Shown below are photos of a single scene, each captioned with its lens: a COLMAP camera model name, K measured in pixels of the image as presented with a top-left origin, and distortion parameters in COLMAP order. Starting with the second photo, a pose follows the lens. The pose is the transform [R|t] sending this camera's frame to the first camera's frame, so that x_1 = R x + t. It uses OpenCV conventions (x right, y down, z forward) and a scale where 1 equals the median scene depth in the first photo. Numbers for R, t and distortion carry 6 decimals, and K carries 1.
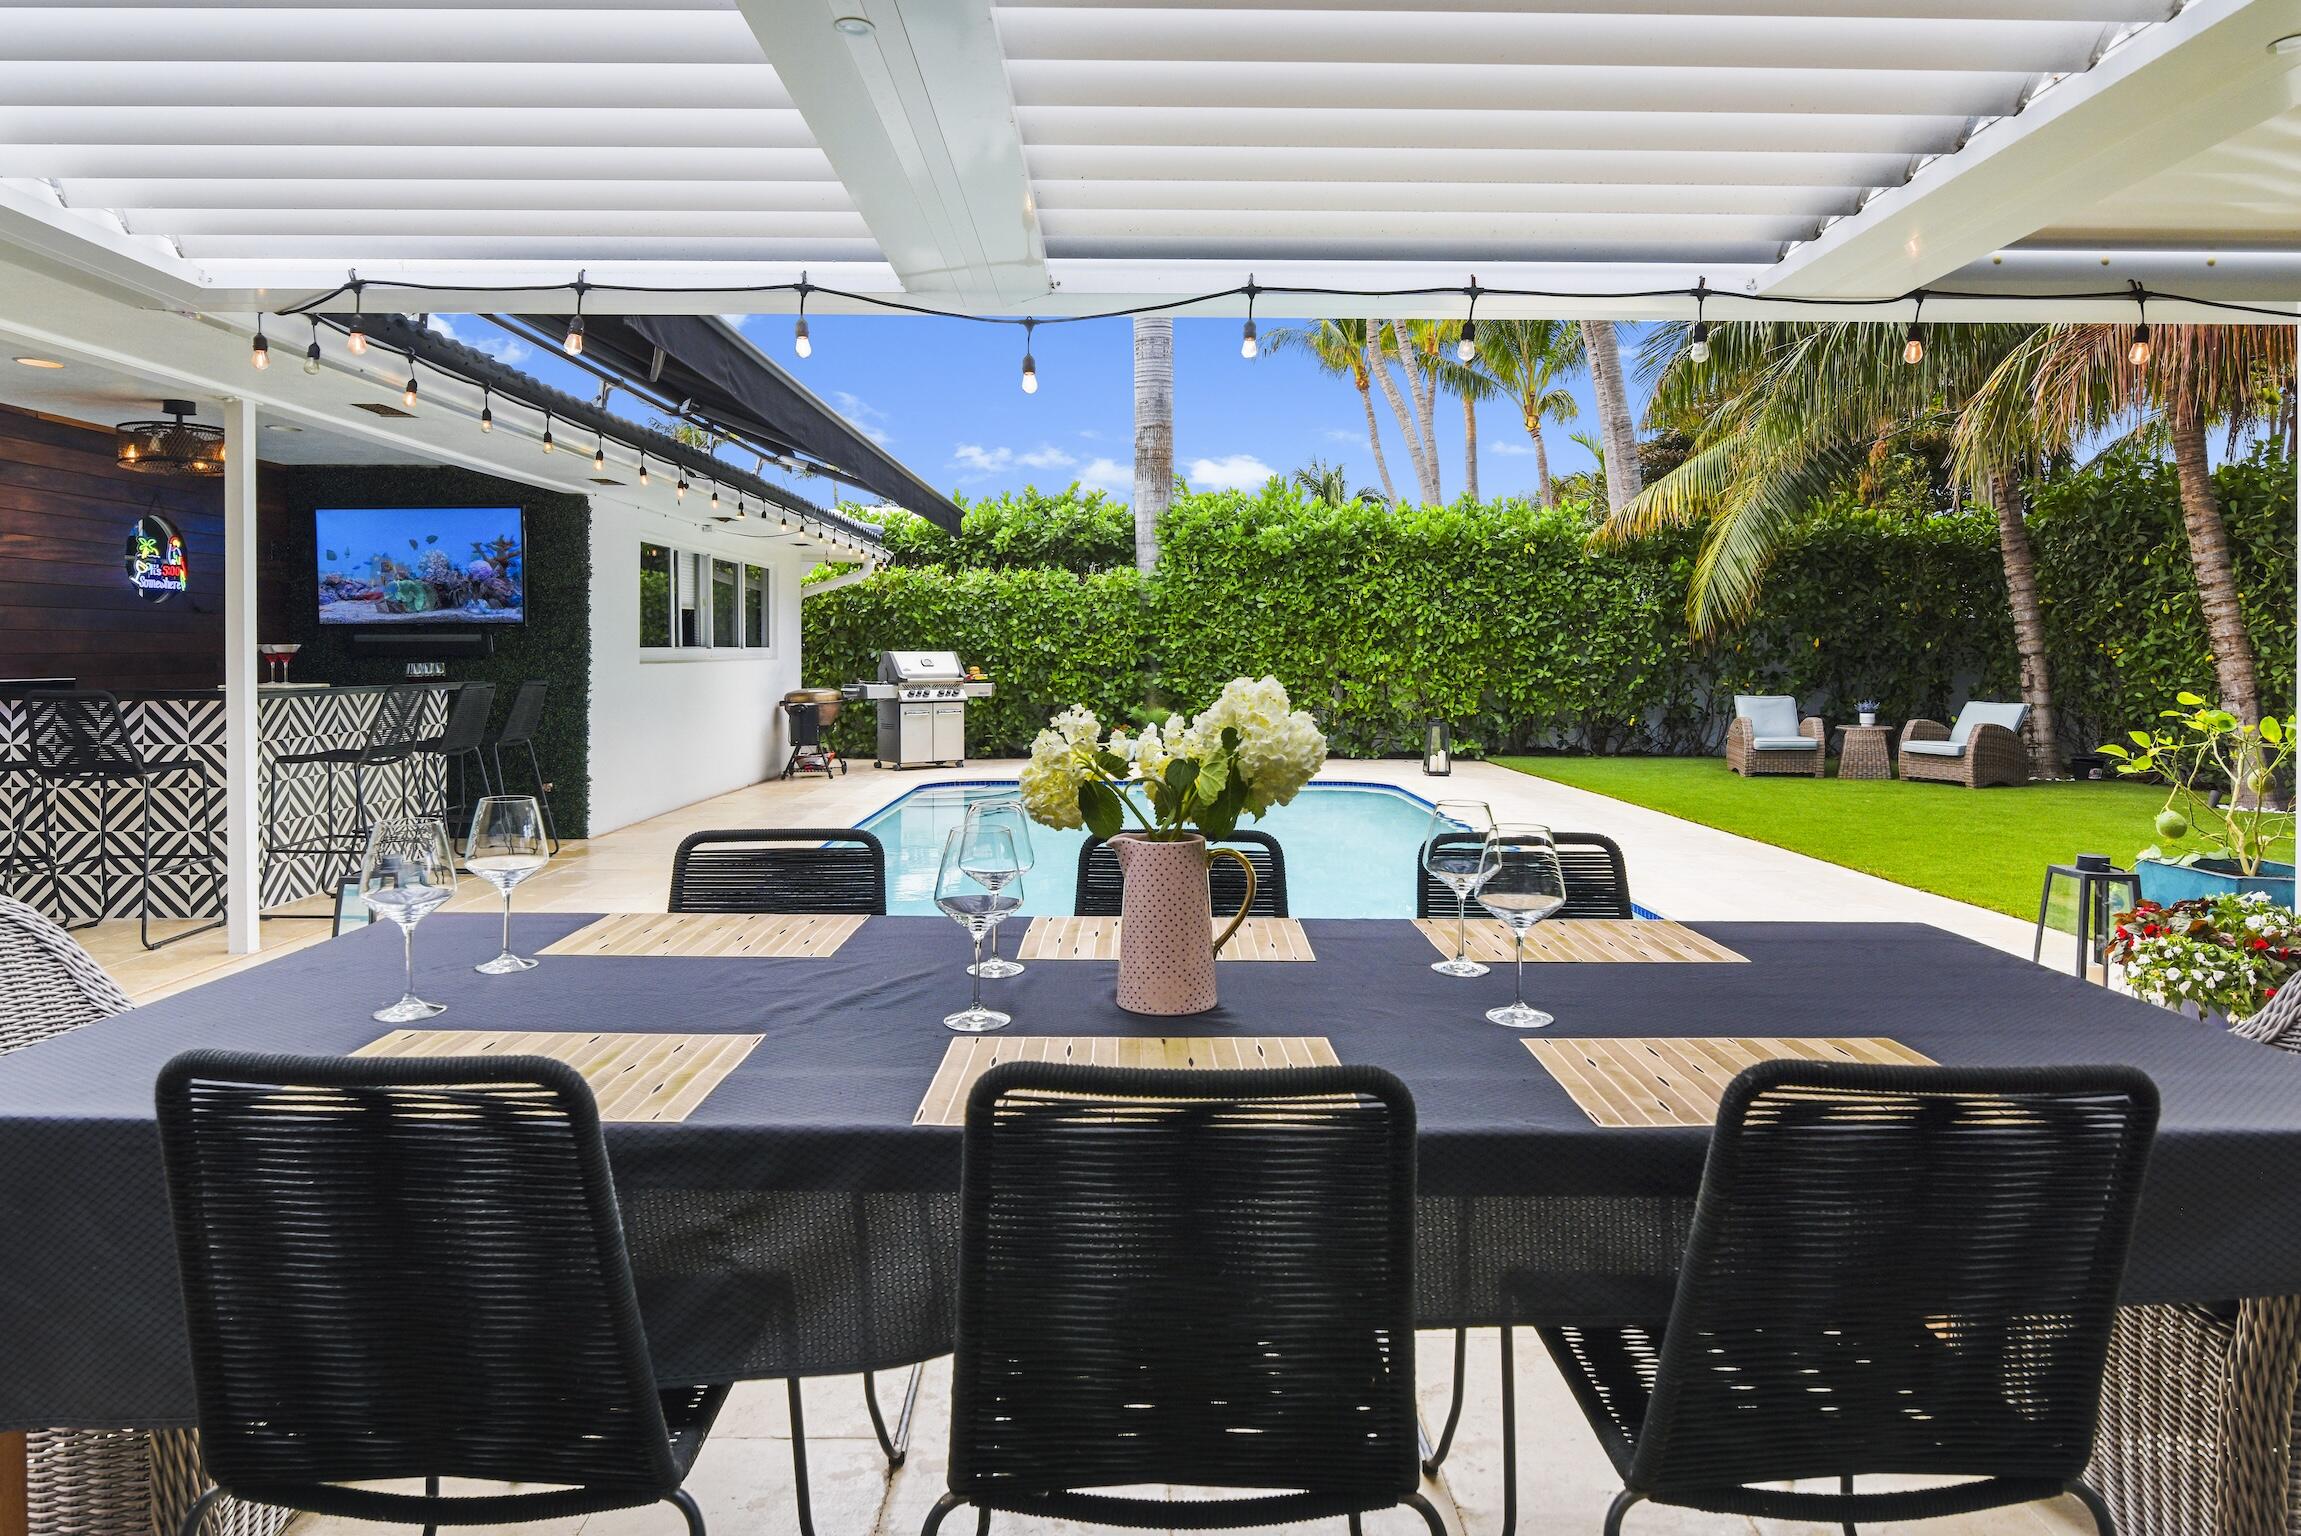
lens RADIAL K [[1281.2, 0, 1144.0], [0, 1281.2, 678.9], [0, 0, 1]] dist [-0.012295, -0.000485]
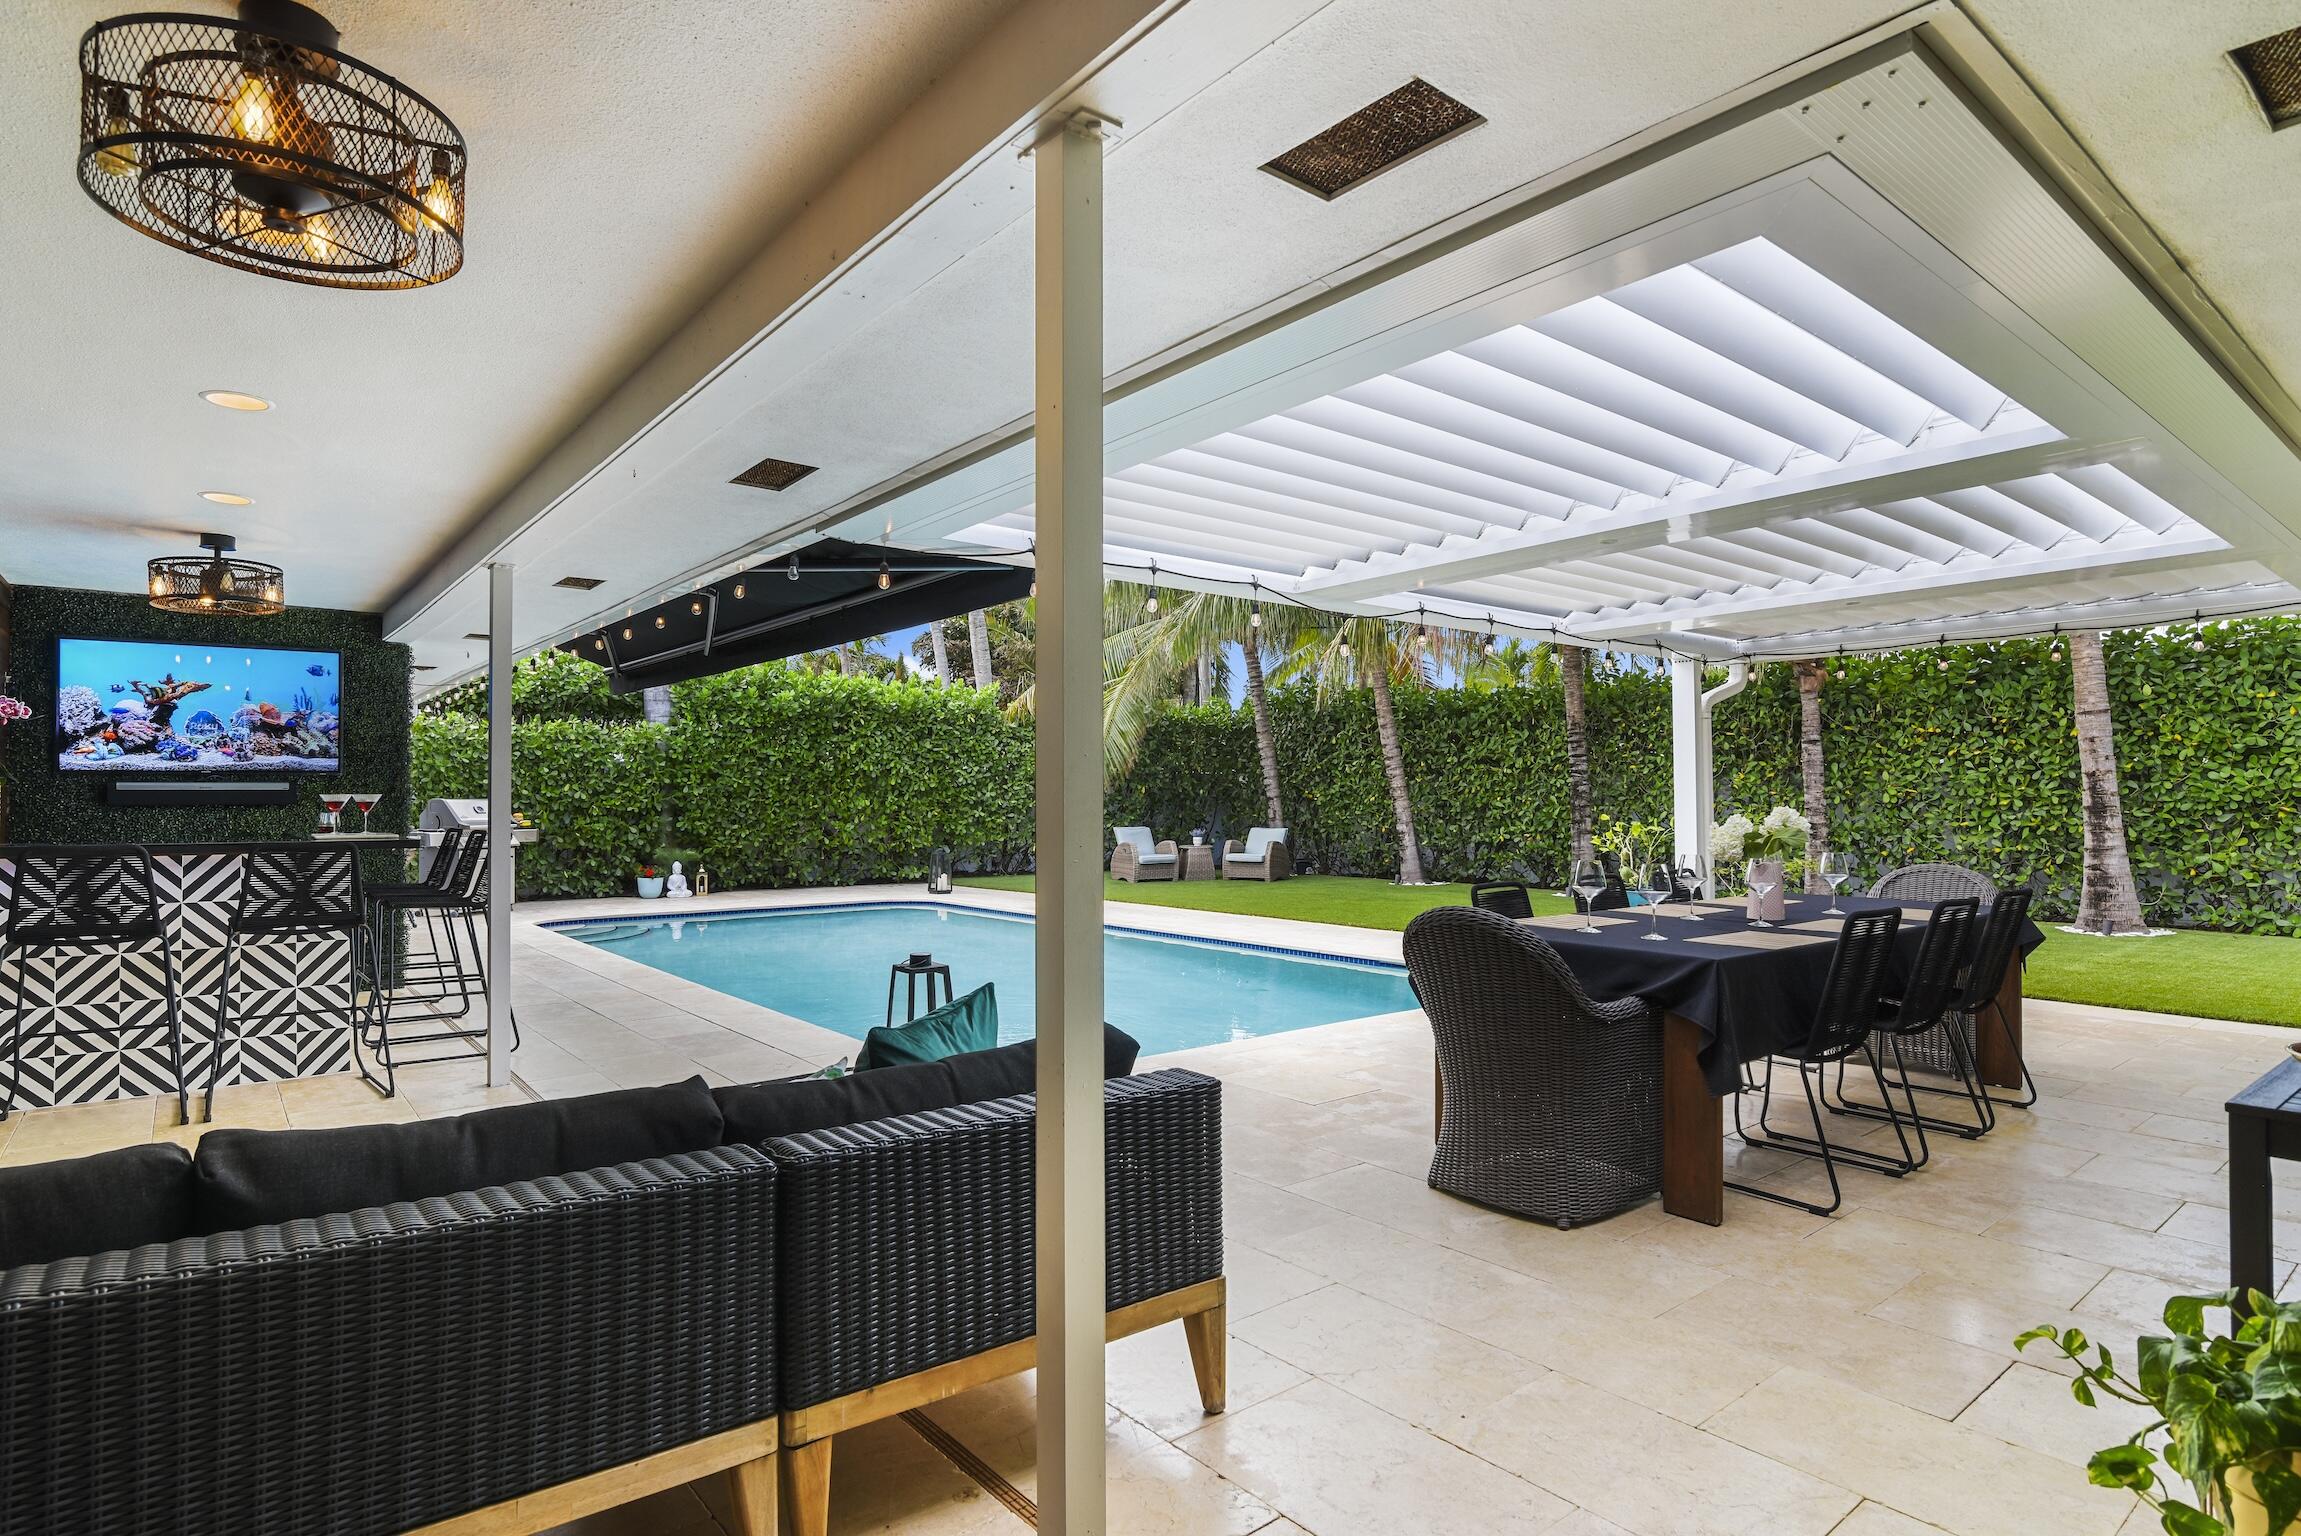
lens RADIAL K [[1191.9, 0, 1035.9], [0, 1191.9, 789.8], [0, 0, 1]] dist [-0.018647, 0.001272]
pose [[0.809583, 0.000022, 0.587005, -0.360298], [0.015901, 0.999632, -0.021968, -0.000850], [-0.586790, 0.027119, 0.809285, -0.026095]]
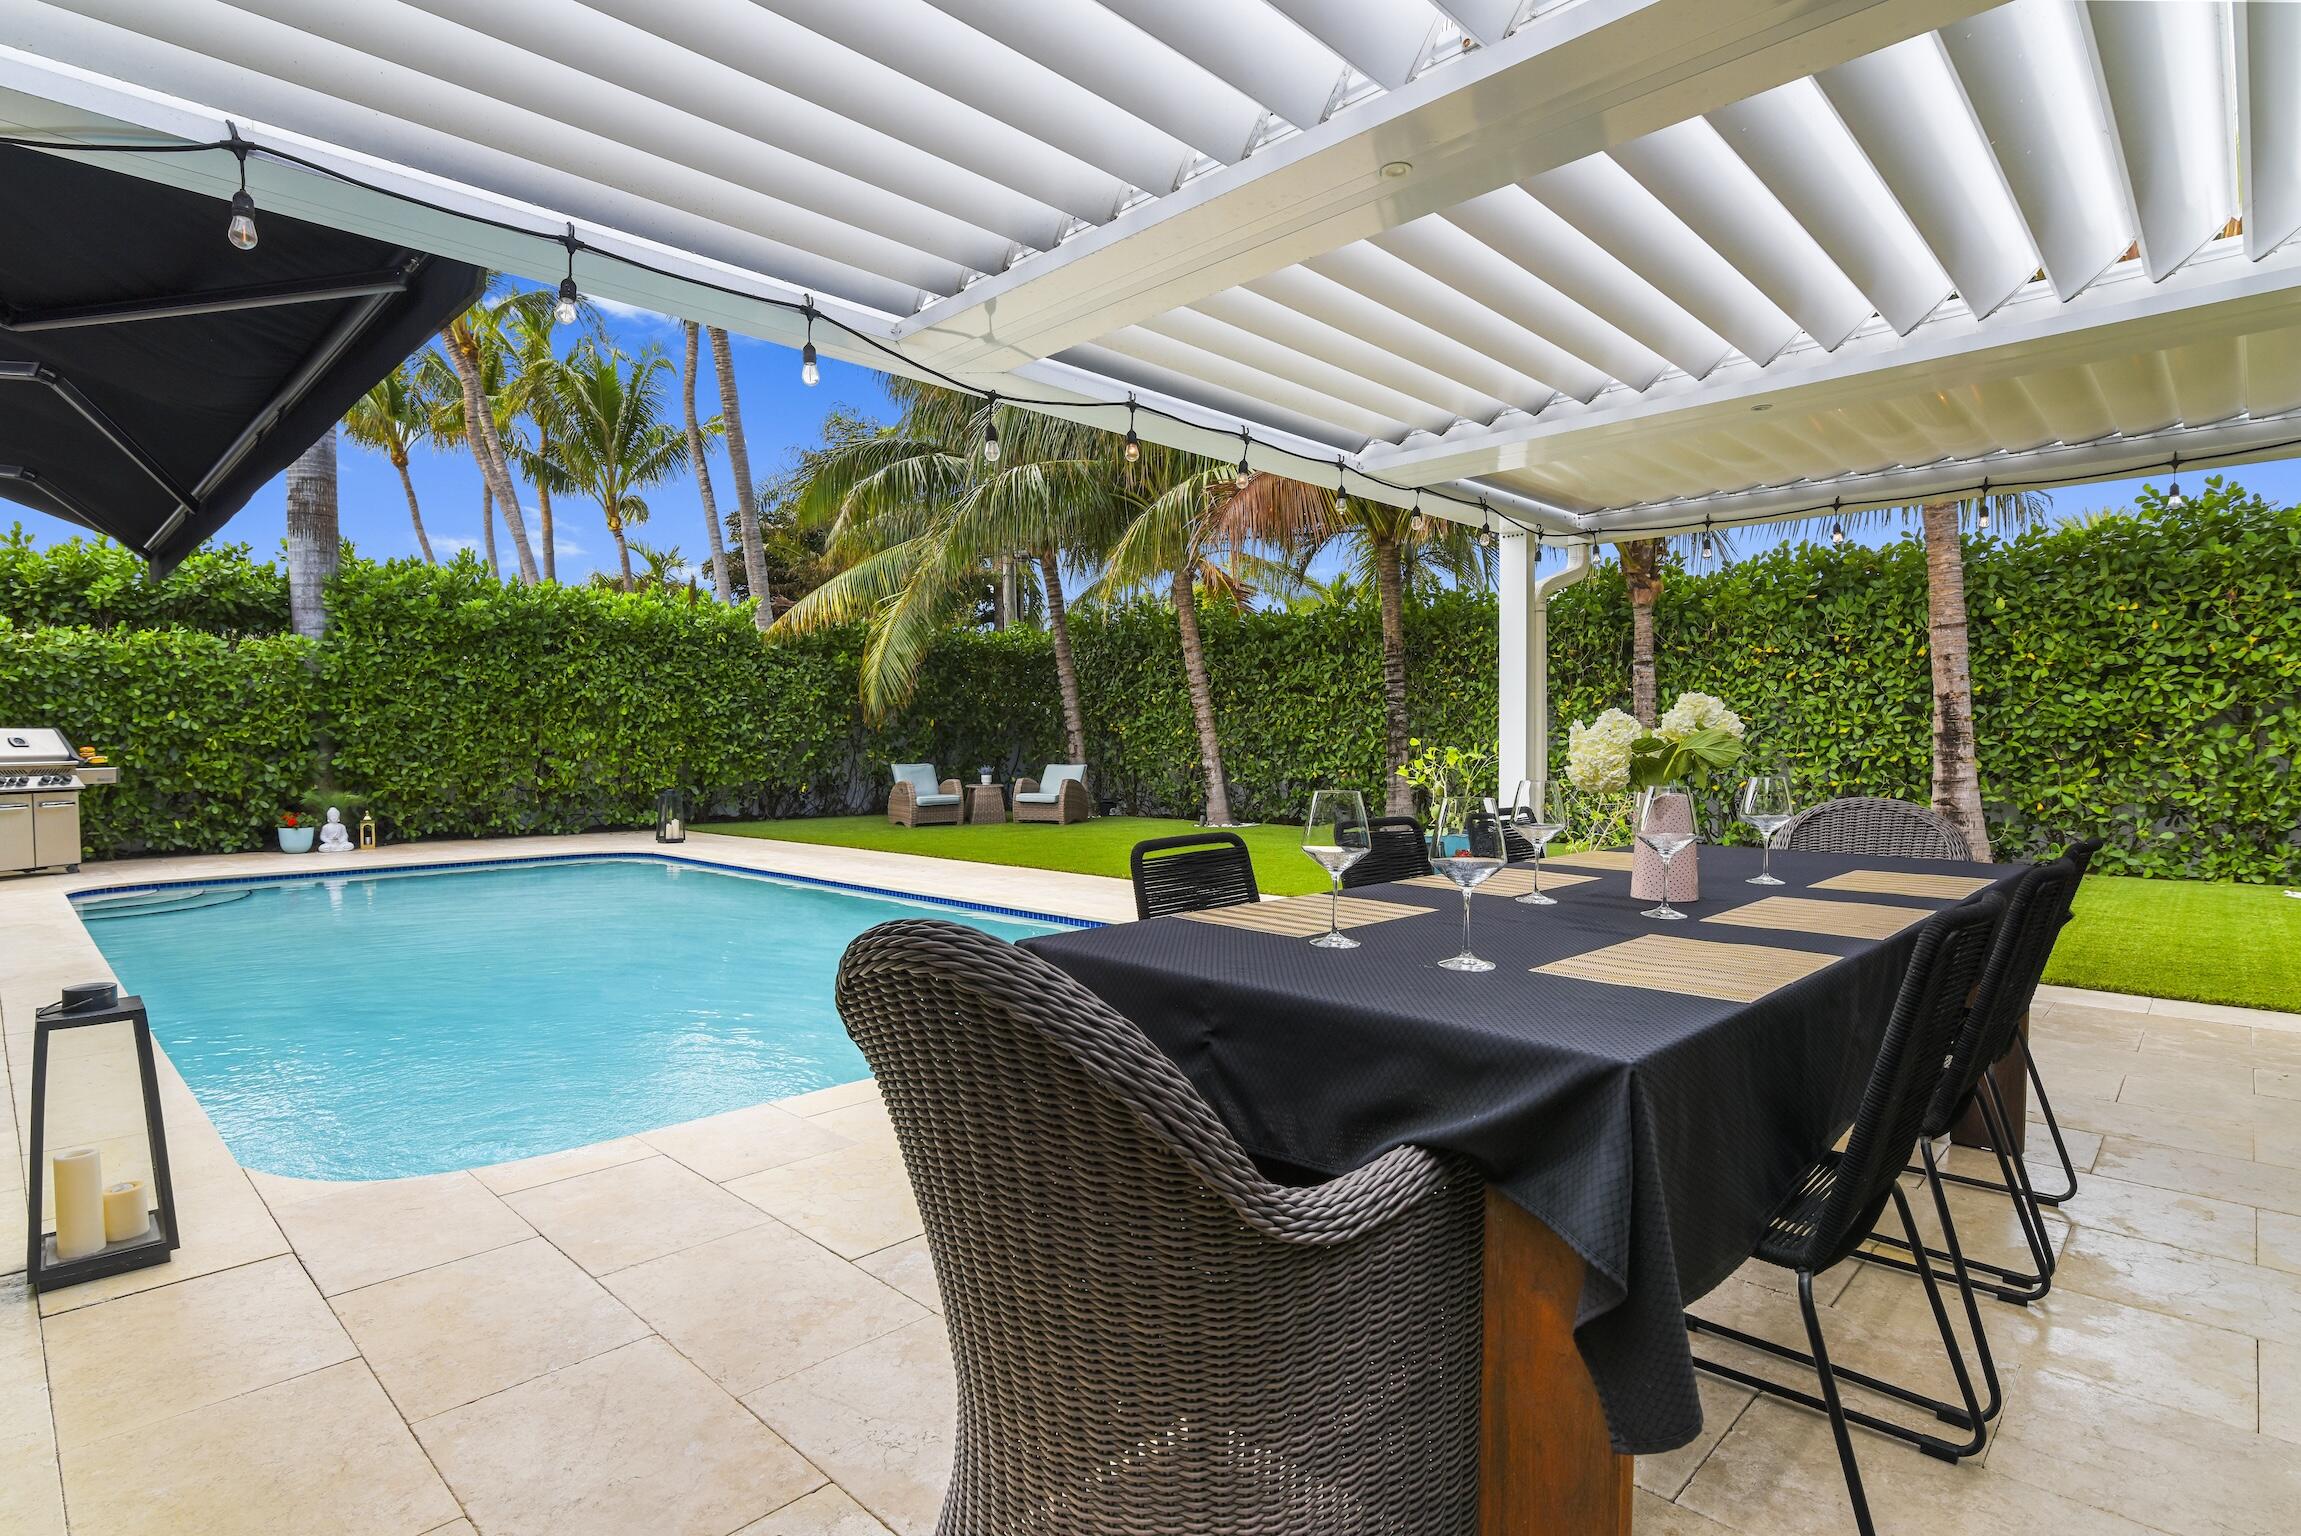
lens RADIAL K [[1156.1, 0, 1055.9], [0, 1156.1, 795.2], [0, 0, 1]] dist [-0.015745, -0.000947]
pose [[0.725152, -0.036423, 0.687625, -0.187168], [0.018717, 0.999274, 0.033192, 0.008075], [-0.688335, -0.011199, 0.725307, 0.060038]]
